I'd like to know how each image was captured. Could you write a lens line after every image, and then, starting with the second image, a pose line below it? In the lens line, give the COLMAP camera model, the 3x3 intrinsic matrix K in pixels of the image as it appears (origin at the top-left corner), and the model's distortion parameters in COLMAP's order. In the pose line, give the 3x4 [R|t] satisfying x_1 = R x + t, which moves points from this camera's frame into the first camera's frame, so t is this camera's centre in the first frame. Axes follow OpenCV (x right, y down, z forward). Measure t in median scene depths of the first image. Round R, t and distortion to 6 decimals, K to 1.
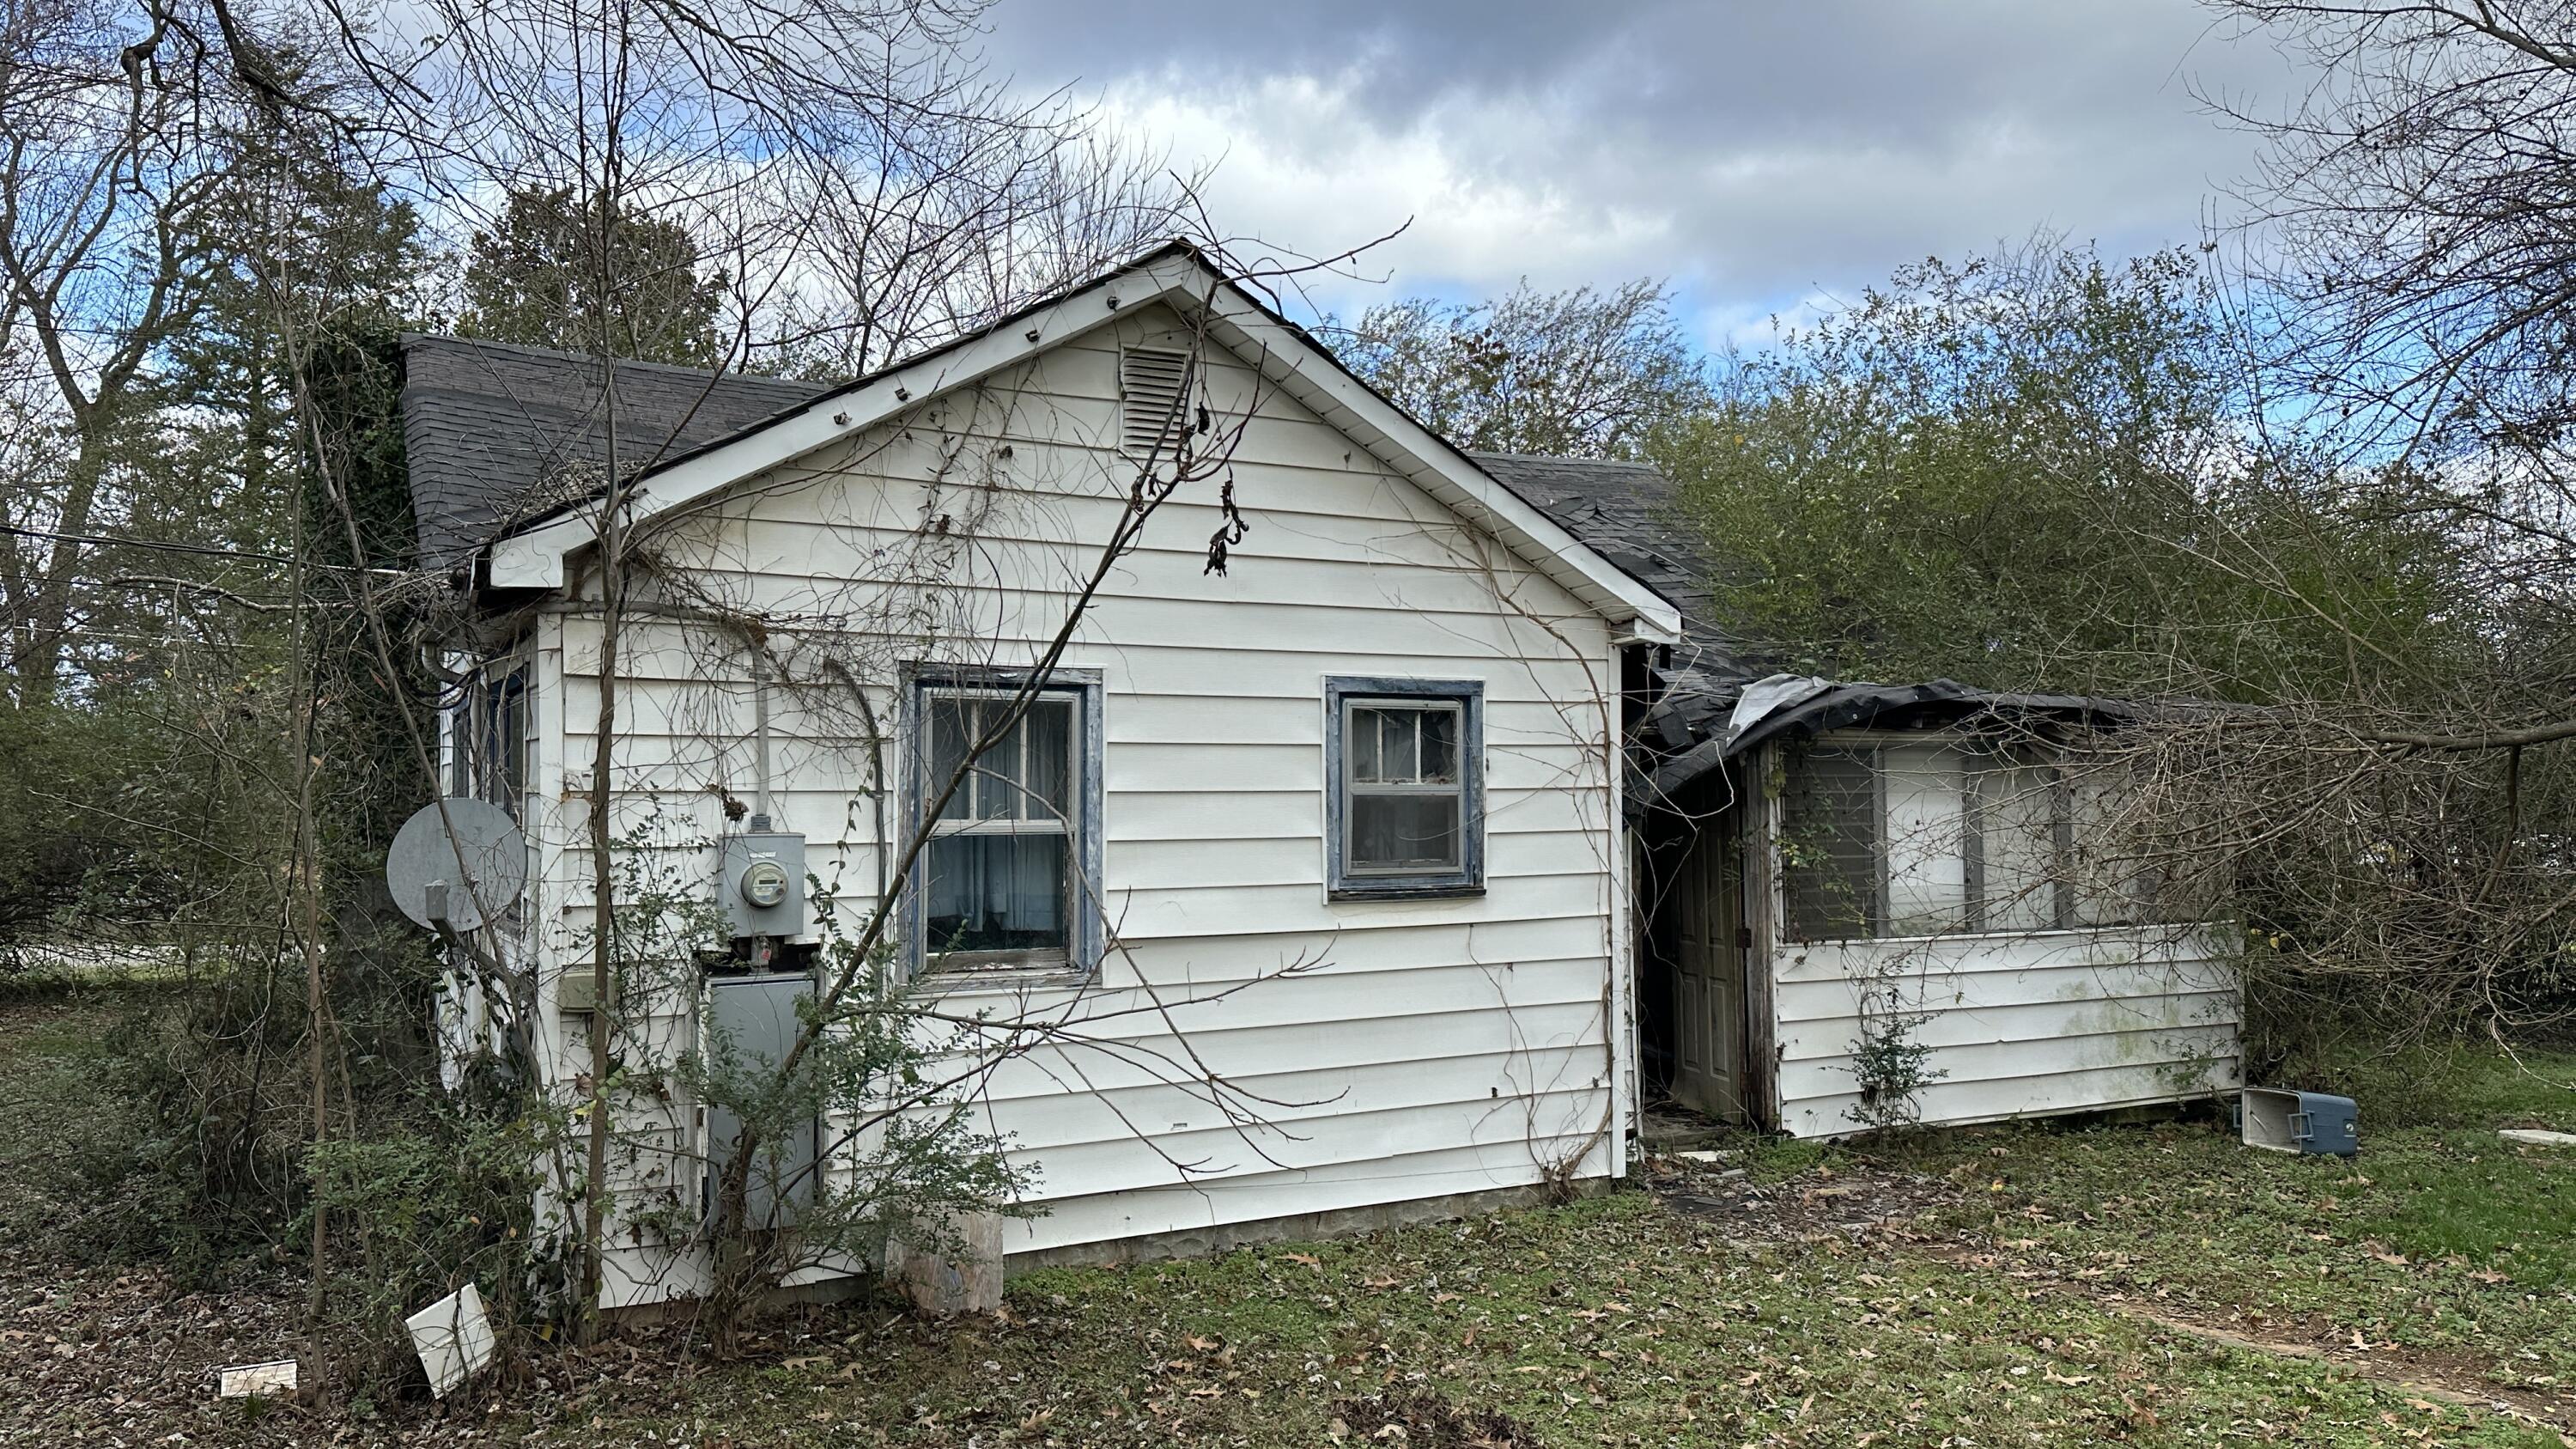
lens RADIAL K [[1878.7, 0, 1268.9], [0, 1878.7, 723.5], [0, 0, 1]] dist [0.070390, -0.081867]
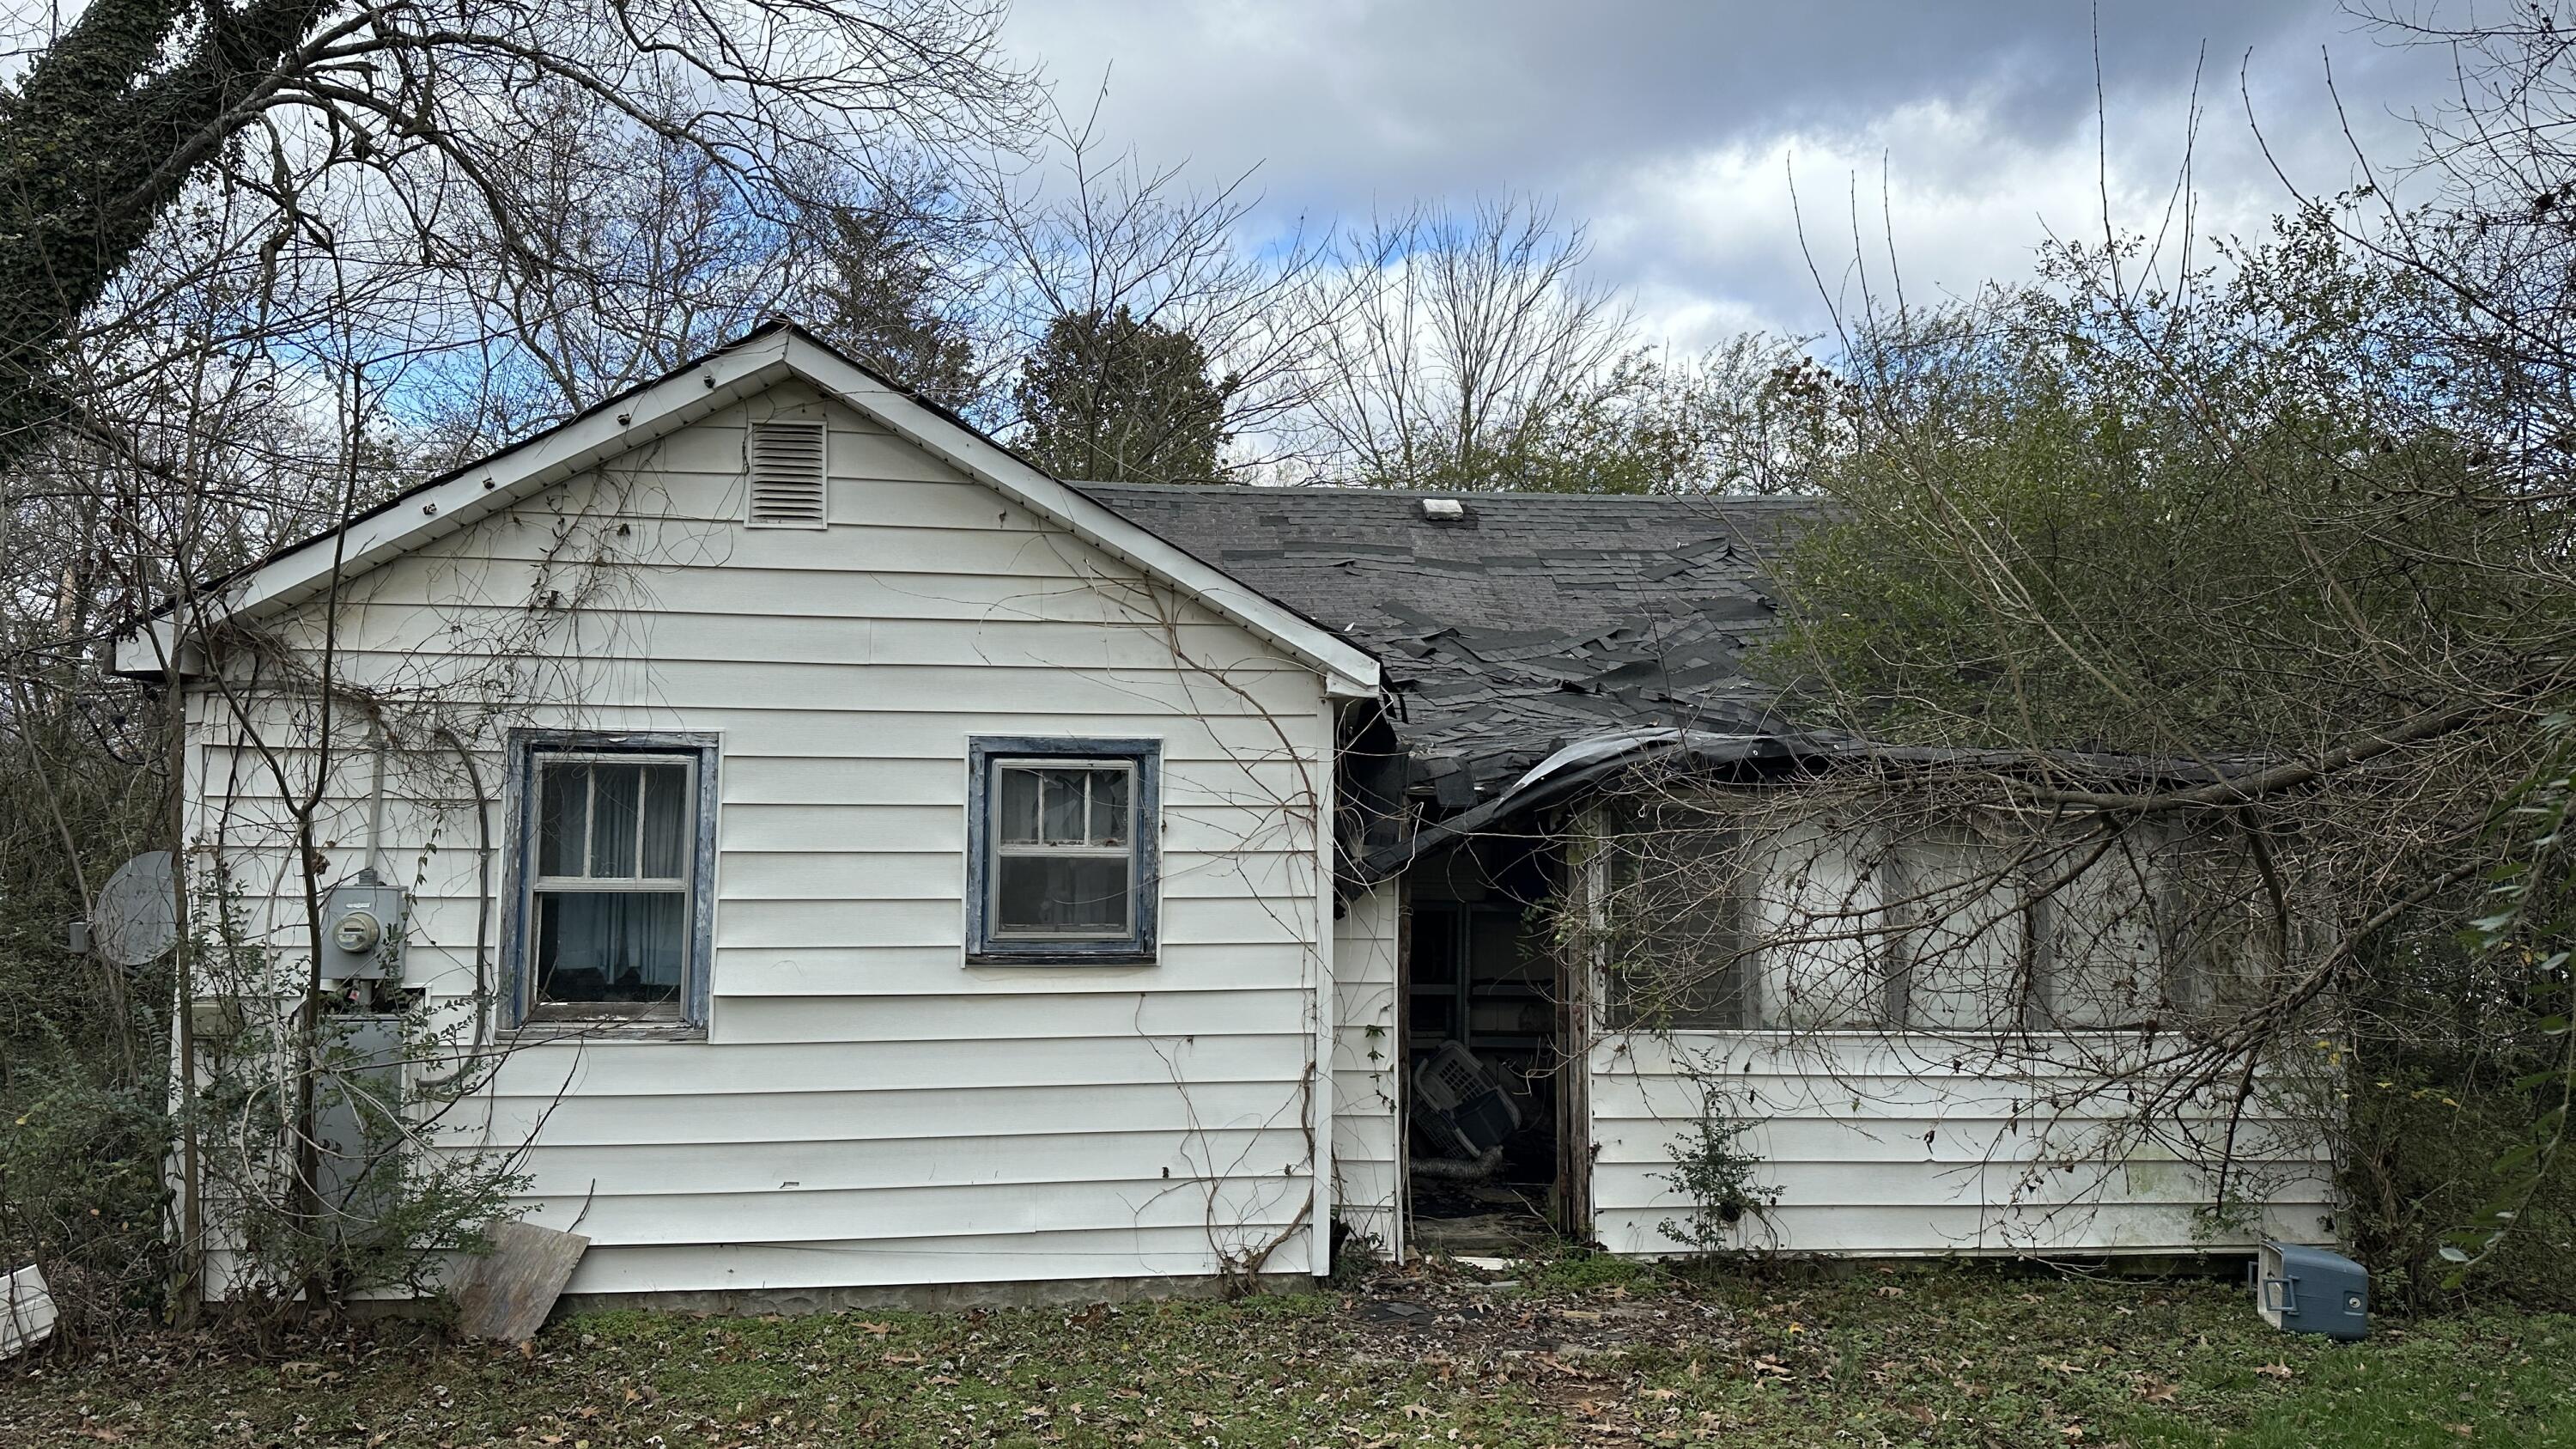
lens RADIAL K [[1878.7, 0, 1297.5], [0, 1878.7, 719.6], [0, 0, 1]] dist [0.070390, -0.081867]
pose [[0.929915, -0.017772, -0.367346, 0.535987], [0.003774, 0.999240, -0.038789, 0.004894], [0.367756, 0.034684, 0.929275, 0.135131]]
